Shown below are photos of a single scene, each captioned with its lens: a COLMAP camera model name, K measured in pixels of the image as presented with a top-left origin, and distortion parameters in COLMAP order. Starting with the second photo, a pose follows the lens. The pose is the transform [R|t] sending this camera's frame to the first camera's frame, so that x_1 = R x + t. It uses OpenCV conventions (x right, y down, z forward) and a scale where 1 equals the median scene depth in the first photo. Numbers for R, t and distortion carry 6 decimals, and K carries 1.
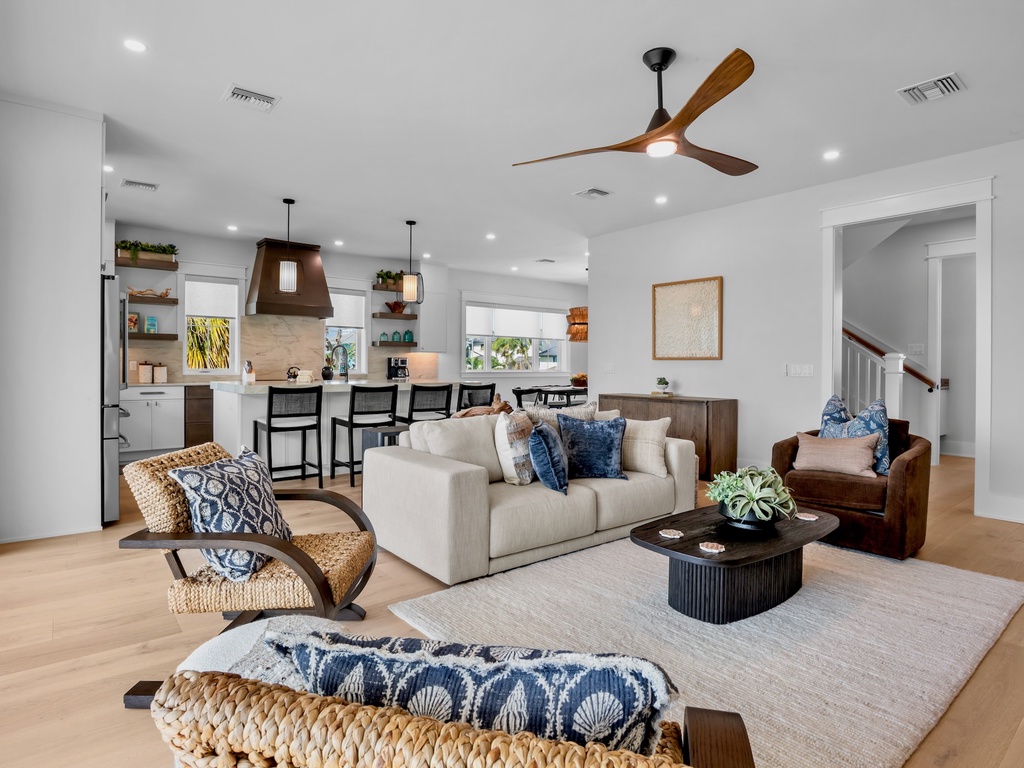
lens RADIAL K [[567.9, 0, 509.1], [0, 567.9, 367.5], [0, 0, 1]] dist [-0.020852, 0.000164]
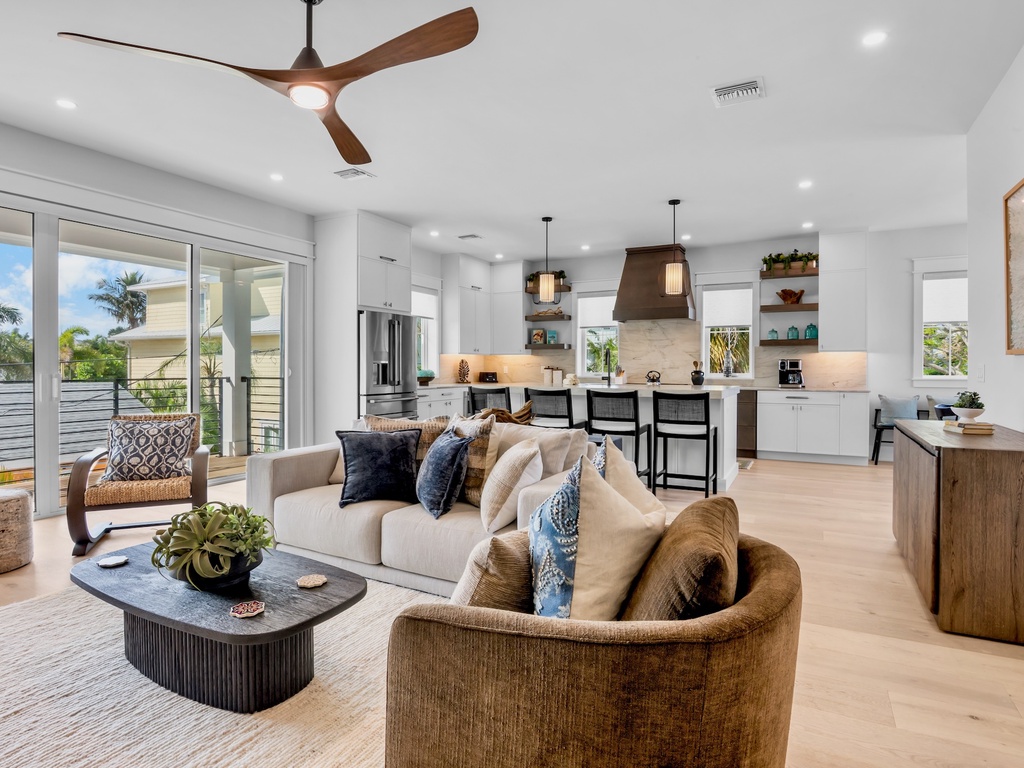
lens RADIAL K [[567.9, 0, 509.1], [0, 567.9, 367.5], [0, 0, 1]] dist [-0.020852, 0.000164]
pose [[0.389421, -0.004536, -0.921049, 0.438414], [-0.002617, 0.999978, -0.006031, -0.000008], [0.921056, 0.004759, 0.389401, 0.368179]]
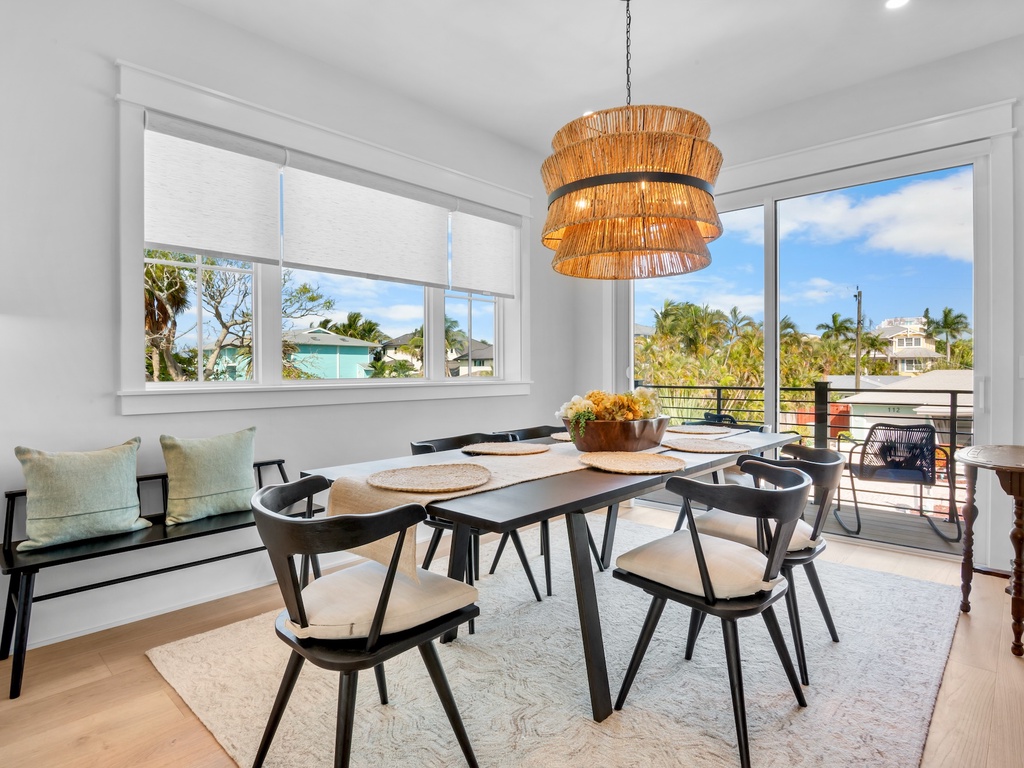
lens RADIAL K [[567.9, 0, 509.1], [0, 567.9, 367.5], [0, 0, 1]] dist [-0.020852, 0.000164]
pose [[0.990003, -0.014960, 0.140252, 0.061656], [0.014463, 0.999885, 0.004558, -0.001821], [-0.140304, -0.002484, 0.990105, 0.926809]]
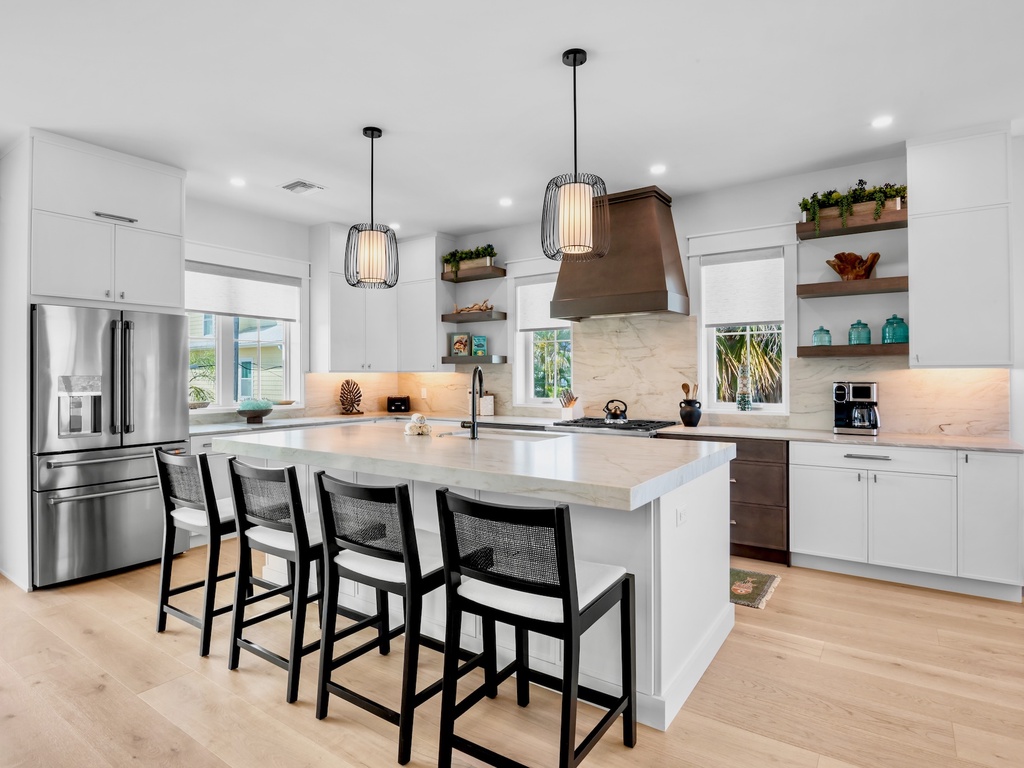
lens RADIAL K [[567.9, 0, 509.1], [0, 567.9, 367.5], [0, 0, 1]] dist [-0.020852, 0.000164]
pose [[0.280267, -0.019965, -0.959714, 0.166564], [0.003047, 0.999797, -0.019909, -0.023242], [0.959917, 0.002656, 0.280271, 0.710084]]
